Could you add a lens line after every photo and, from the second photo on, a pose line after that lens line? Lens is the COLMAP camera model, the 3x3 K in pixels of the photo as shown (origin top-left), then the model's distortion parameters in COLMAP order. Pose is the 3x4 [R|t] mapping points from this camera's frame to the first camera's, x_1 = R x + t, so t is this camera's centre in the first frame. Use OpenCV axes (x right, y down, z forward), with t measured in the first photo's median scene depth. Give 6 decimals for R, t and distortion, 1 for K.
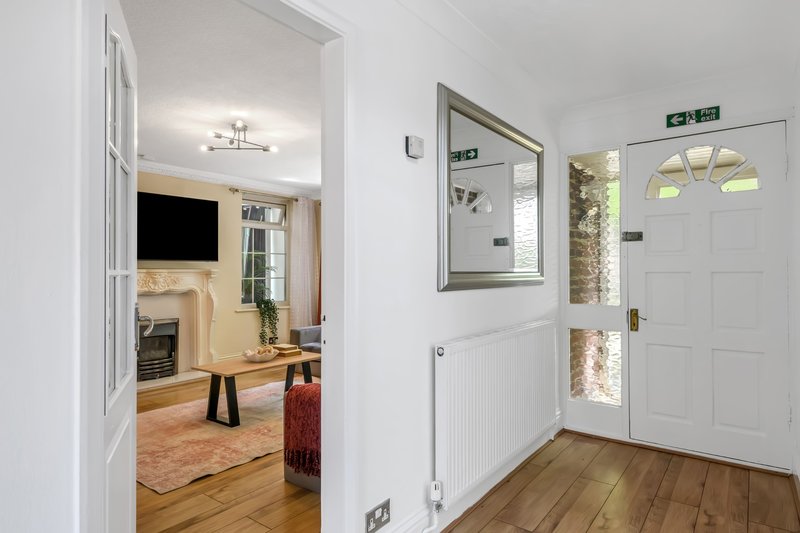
lens RADIAL K [[397.0, 0, 397.9], [0, 397.0, 270.6], [0, 0, 1]] dist [0.013457, -0.000637]
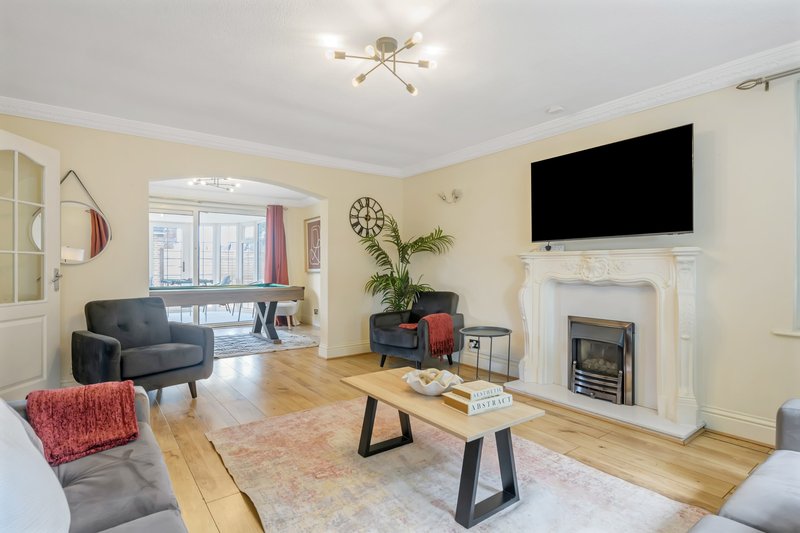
lens RADIAL K [[397.0, 0, 396.4], [0, 397.0, 263.4], [0, 0, 1]] dist [0.013457, -0.000637]
pose [[-0.229376, -0.007752, -0.973307, 0.203716], [0.006953, 0.999930, -0.009603, 0.025239], [0.973313, -0.008970, -0.229306, 0.818747]]
